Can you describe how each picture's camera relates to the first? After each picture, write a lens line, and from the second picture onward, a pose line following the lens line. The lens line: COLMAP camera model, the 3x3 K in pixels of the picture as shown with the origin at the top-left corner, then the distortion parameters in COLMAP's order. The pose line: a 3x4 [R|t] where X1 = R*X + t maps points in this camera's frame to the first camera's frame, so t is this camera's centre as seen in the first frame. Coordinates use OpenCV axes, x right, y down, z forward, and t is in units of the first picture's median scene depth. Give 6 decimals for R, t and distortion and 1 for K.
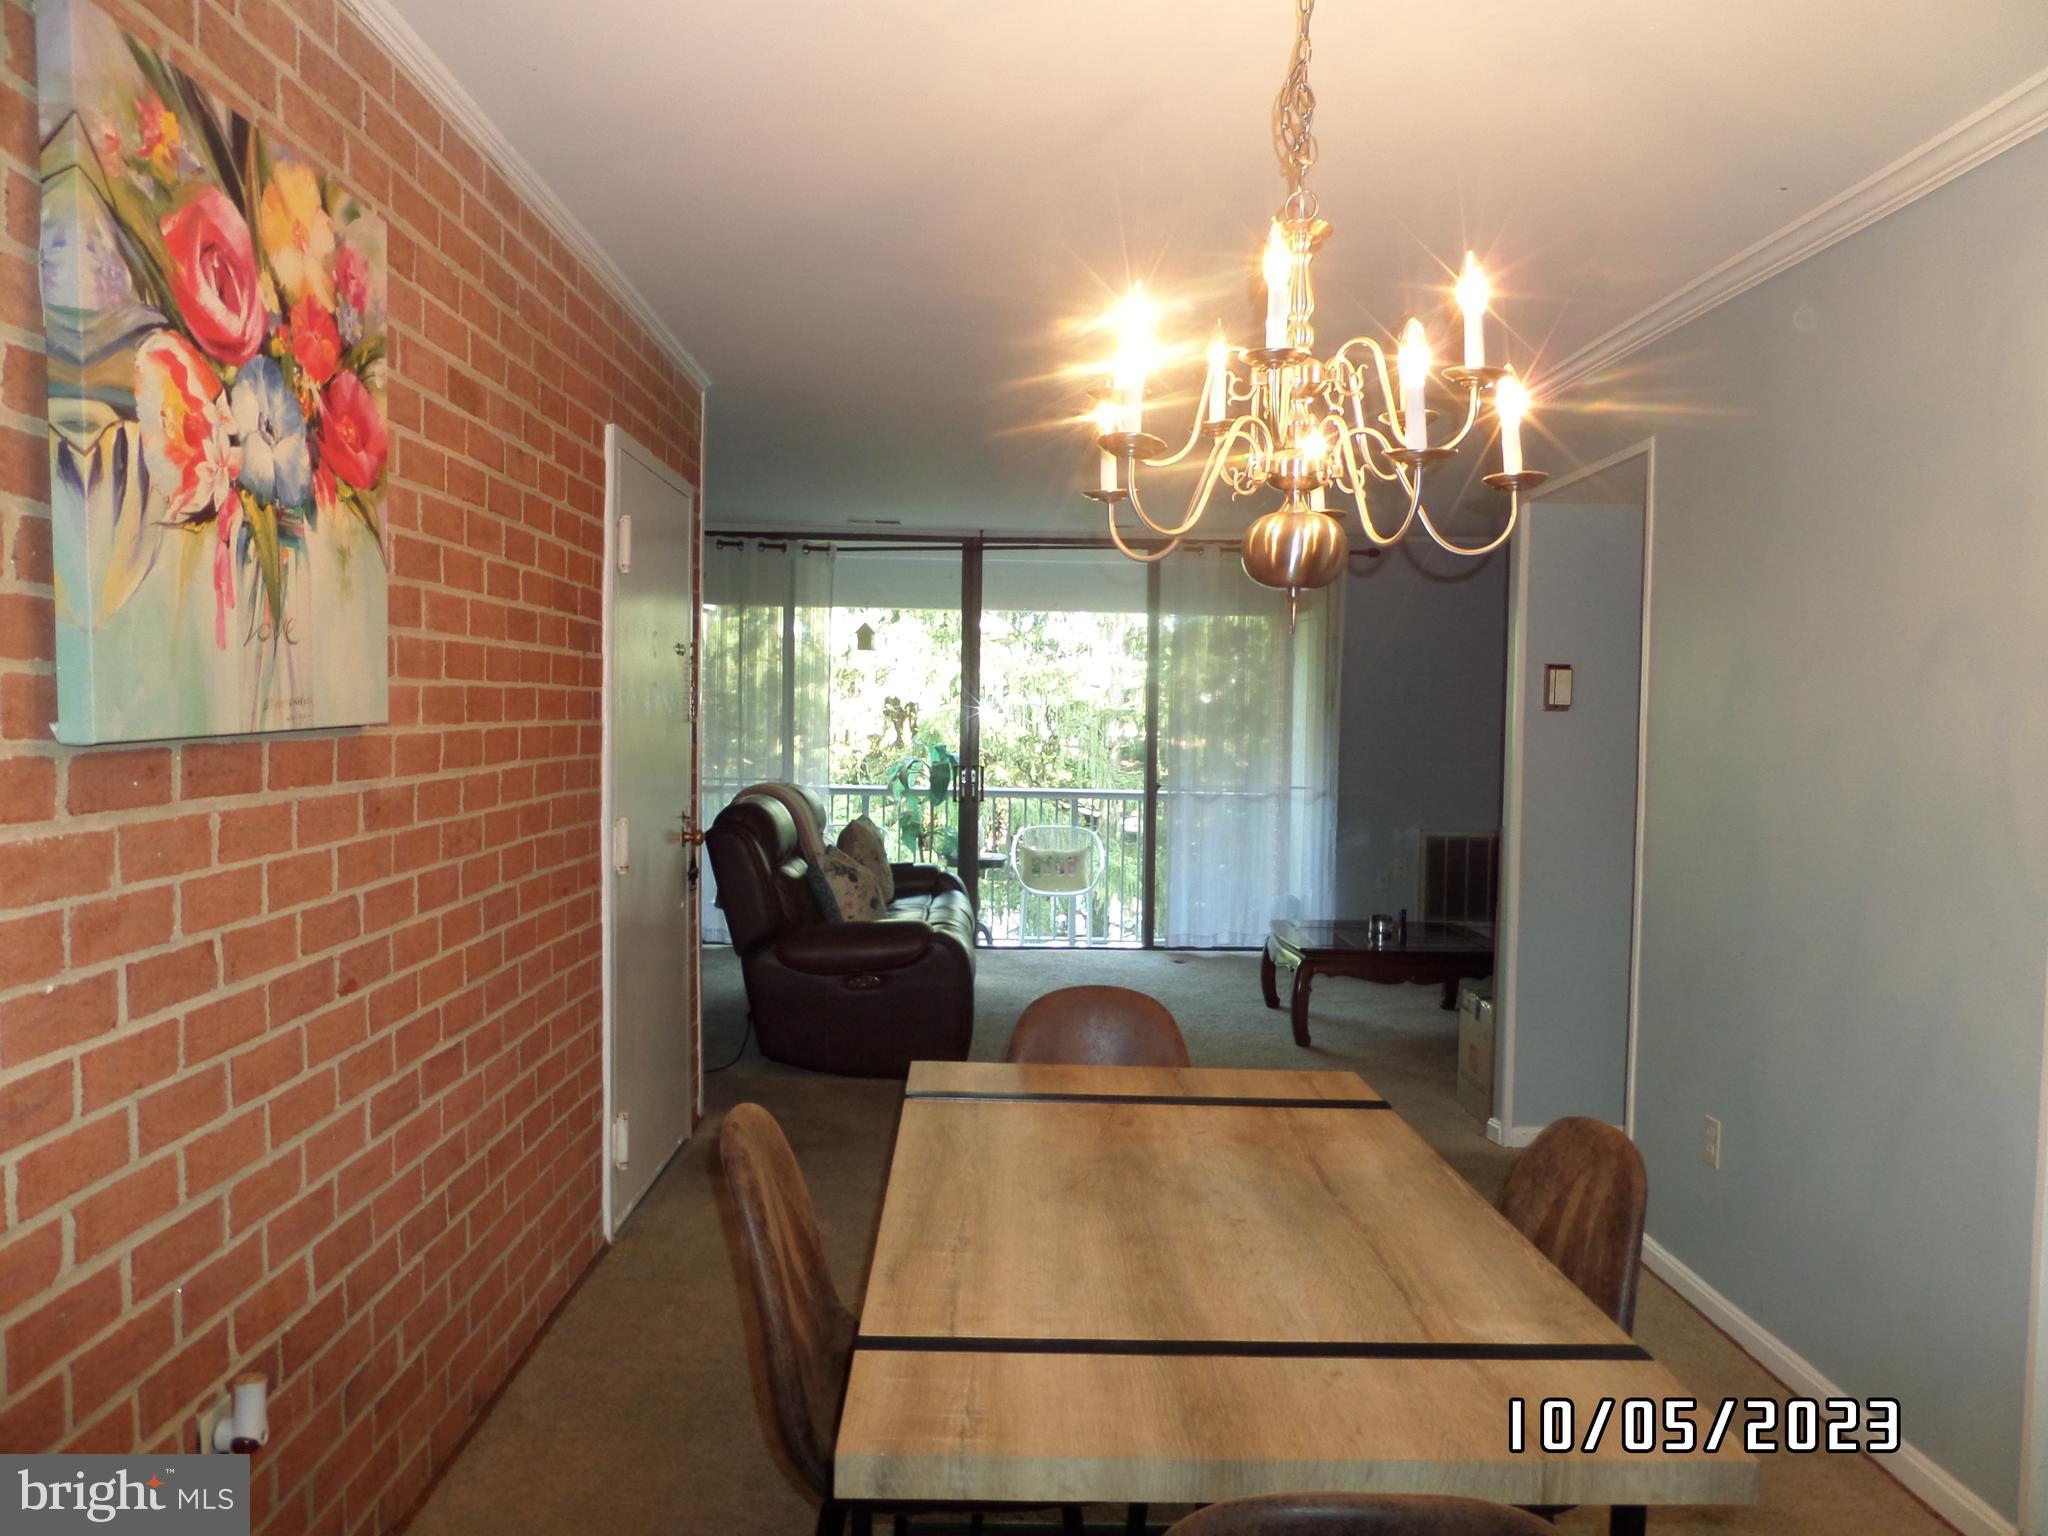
lens RADIAL K [[1473.3, 0, 1014.4], [0, 1473.3, 771.0], [0, 0, 1]] dist [-0.021750, -0.005361]
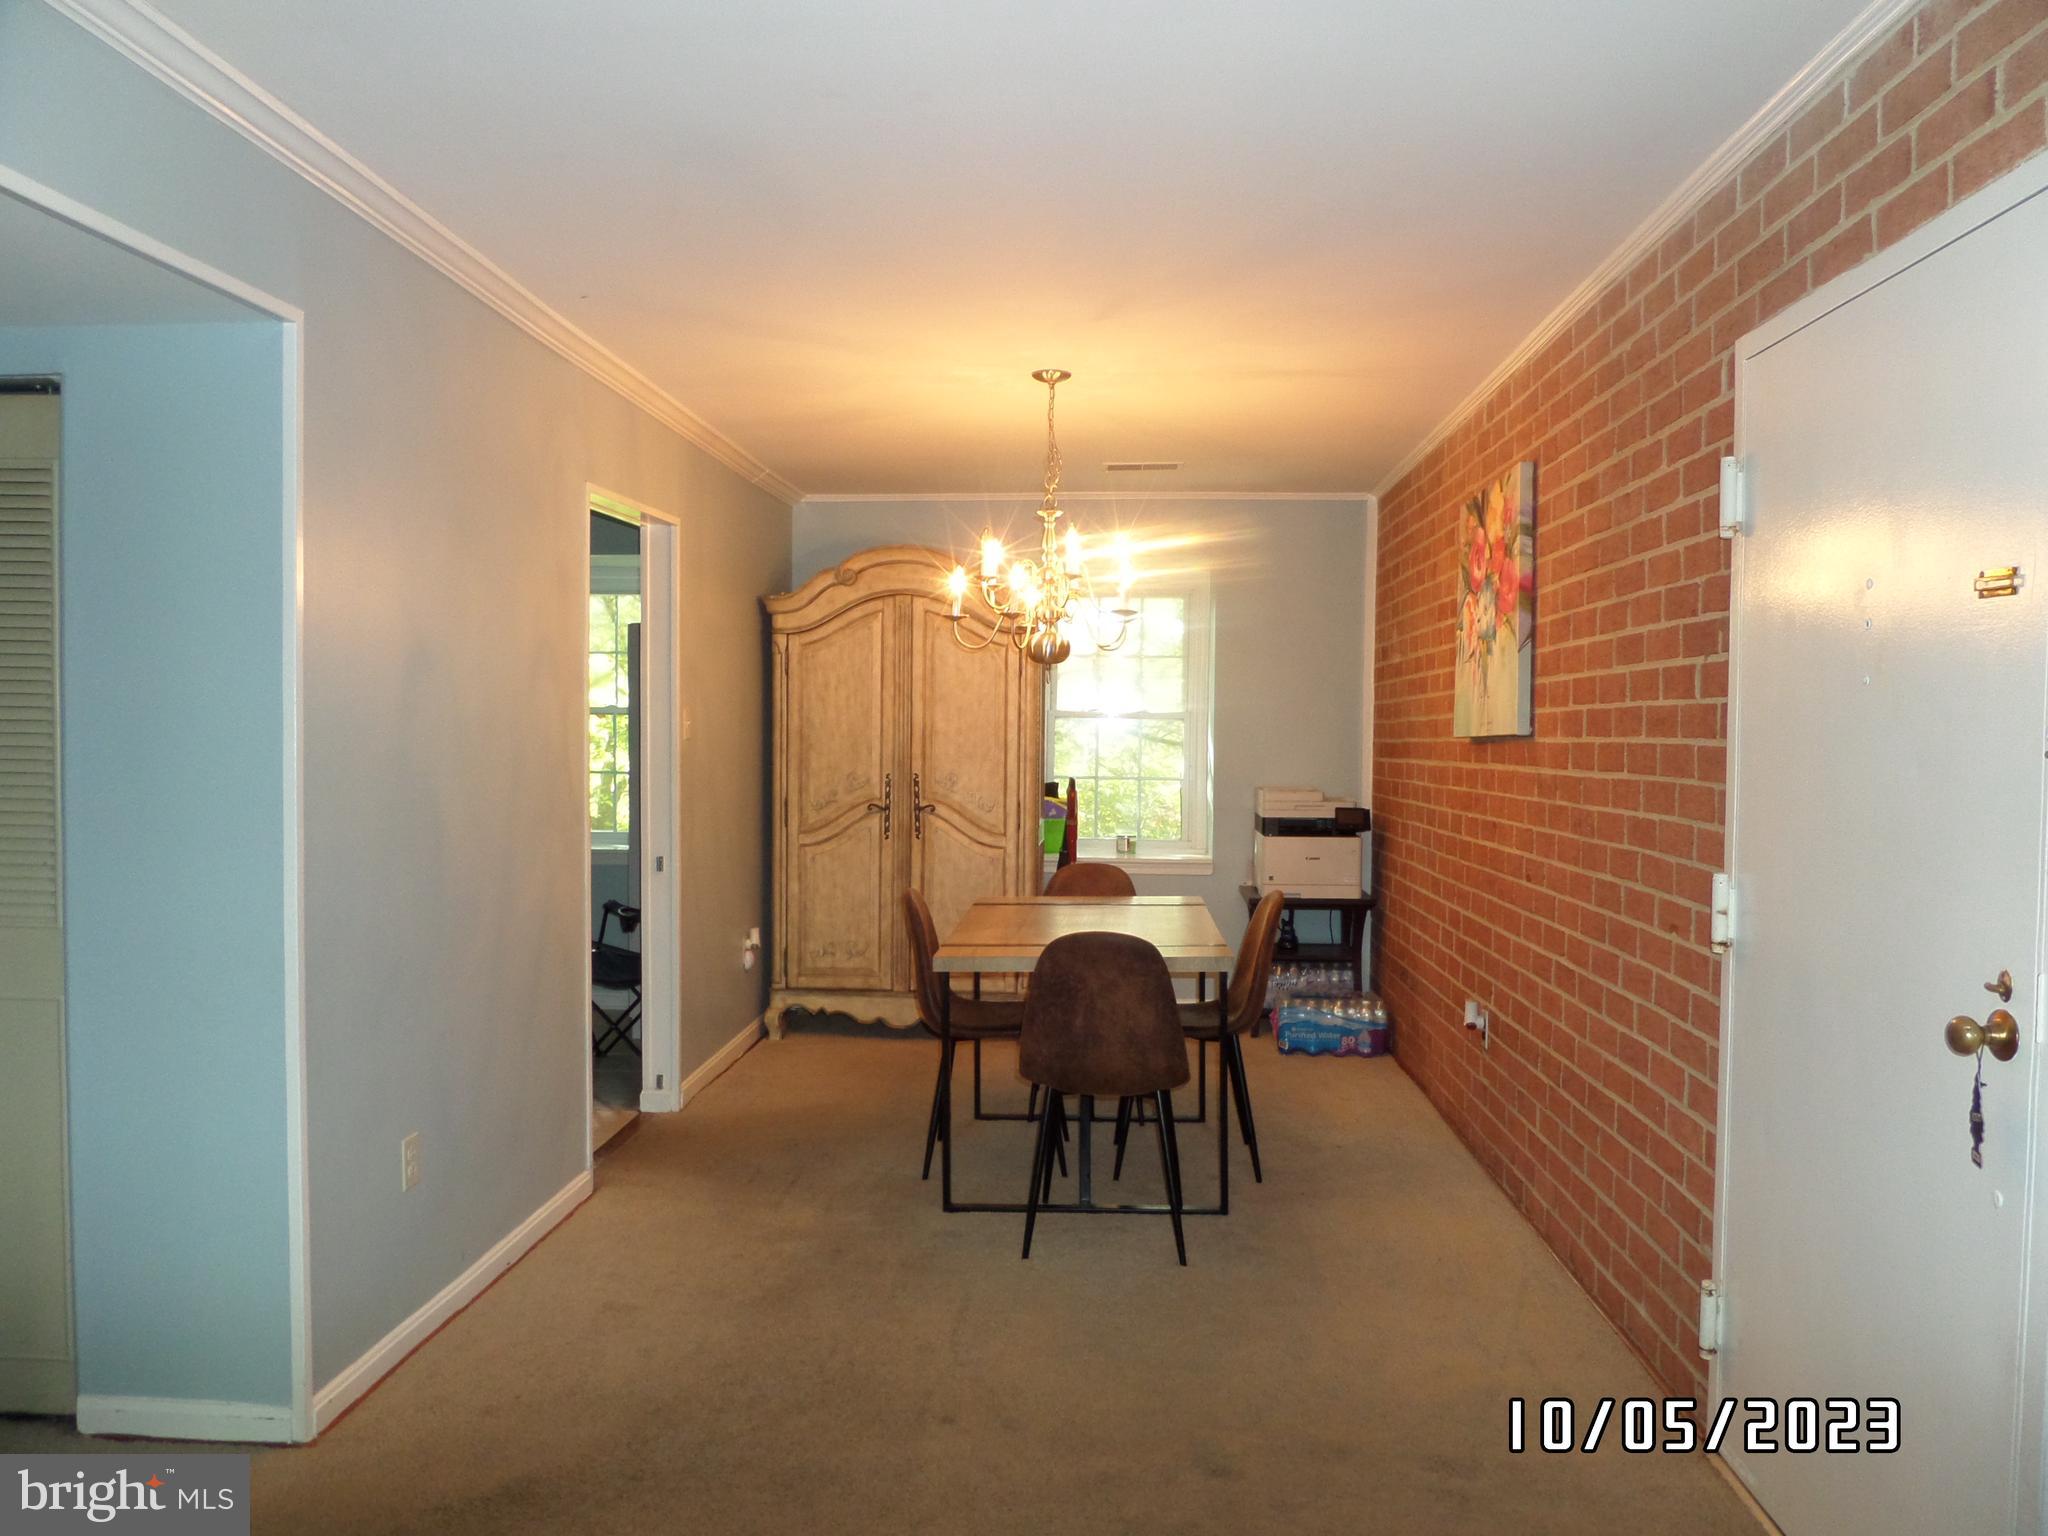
lens RADIAL K [[1473.3, 0, 1014.4], [0, 1473.3, 771.0], [0, 0, 1]] dist [-0.021750, -0.005361]
pose [[-0.996216, -0.025725, 0.083017, 0.024495], [-0.019802, 0.997252, 0.071394, -0.068486], [-0.084625, 0.069480, -0.993987, 1.869346]]
